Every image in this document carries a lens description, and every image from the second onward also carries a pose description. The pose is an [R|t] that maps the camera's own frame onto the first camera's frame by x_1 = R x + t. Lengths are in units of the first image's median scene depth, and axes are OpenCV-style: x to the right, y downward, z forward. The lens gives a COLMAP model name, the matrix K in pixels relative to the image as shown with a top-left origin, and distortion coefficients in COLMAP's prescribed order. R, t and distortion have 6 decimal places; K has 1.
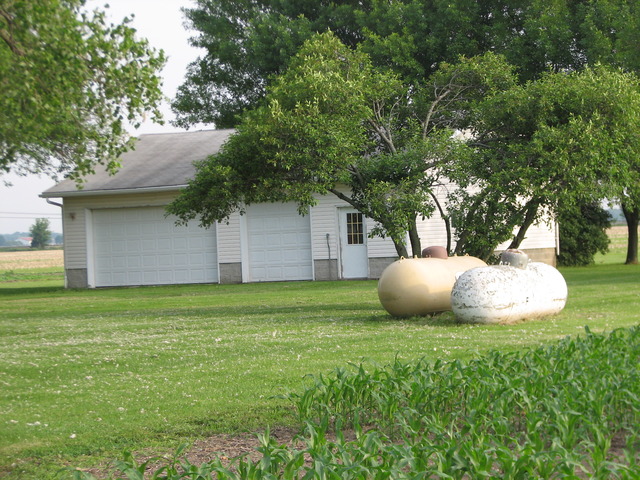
lens RADIAL K [[2311.1, 0, 320.1], [0, 2311.1, 239.8], [0, 0, 1]] dist [0.006767, 0.000000]
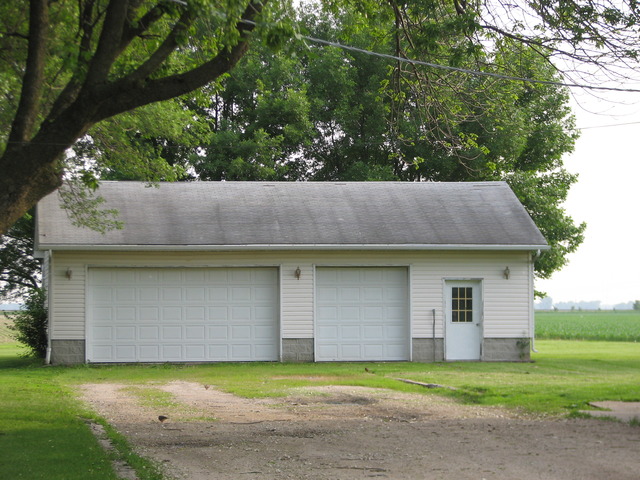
lens RADIAL K [[2311.1, 0, 319.9], [0, 2311.1, 240.1], [0, 0, 1]] dist [0.006767, 0.000000]
pose [[0.781058, 0.061205, 0.621452, -0.584461], [-0.030549, 0.997739, -0.059870, 0.025403], [-0.623711, 0.027777, 0.781161, 0.332153]]
